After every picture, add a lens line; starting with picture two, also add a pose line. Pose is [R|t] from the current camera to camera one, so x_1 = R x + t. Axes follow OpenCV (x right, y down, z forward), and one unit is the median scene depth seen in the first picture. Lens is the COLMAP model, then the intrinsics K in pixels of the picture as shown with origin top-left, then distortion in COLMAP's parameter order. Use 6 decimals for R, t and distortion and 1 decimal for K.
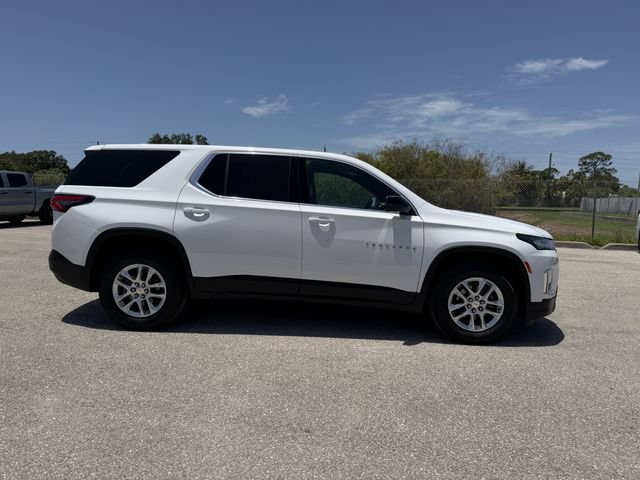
lens RADIAL K [[451.9, 0, 320.0], [0, 451.9, 240.0], [0, 0, 1]] dist [0.077322, -0.119506]
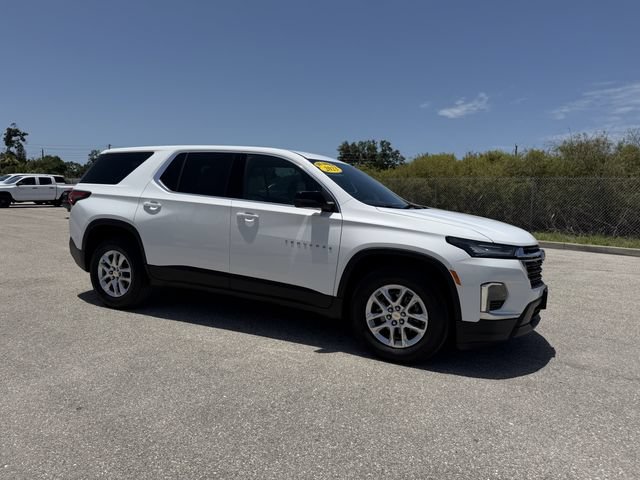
lens RADIAL K [[451.9, 0, 320.0], [0, 451.9, 240.0], [0, 0, 1]] dist [0.077322, -0.119506]
pose [[0.917310, 0.040187, -0.396141, 0.544192], [-0.043515, 0.999053, 0.000587, 0.002730], [0.395790, 0.016700, 0.918189, 0.146704]]
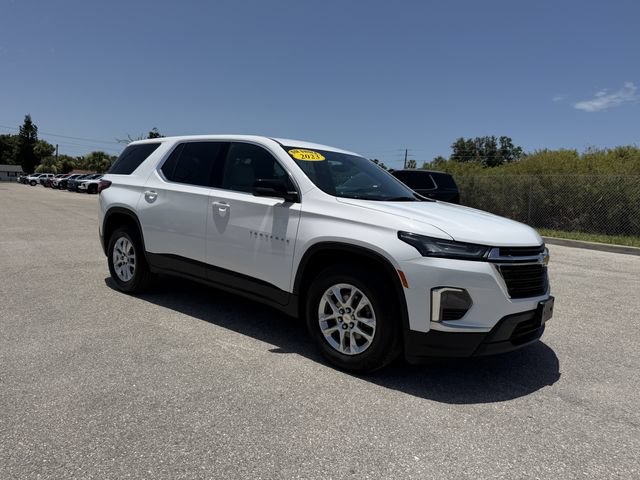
lens RADIAL K [[451.9, 0, 320.0], [0, 451.9, 240.0], [0, 0, 1]] dist [0.077322, -0.119506]
pose [[0.792755, 0.073356, -0.605110, 0.762351], [-0.078797, 0.996735, 0.017599, -0.002504], [0.604425, 0.033729, 0.795948, 0.352338]]
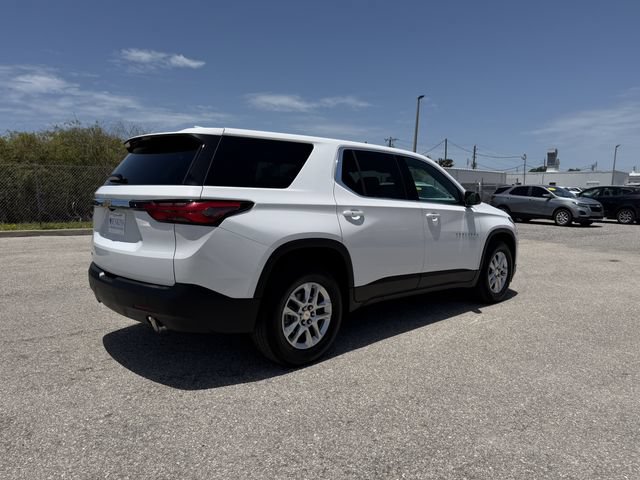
lens RADIAL K [[451.9, 0, 320.0], [0, 451.9, 240.0], [0, 0, 1]] dist [0.077322, -0.119506]
pose [[0.707269, -0.094920, 0.700544, -0.948087], [0.075791, 0.995415, 0.058355, -0.069179], [-0.702870, 0.011822, 0.711220, 0.415498]]
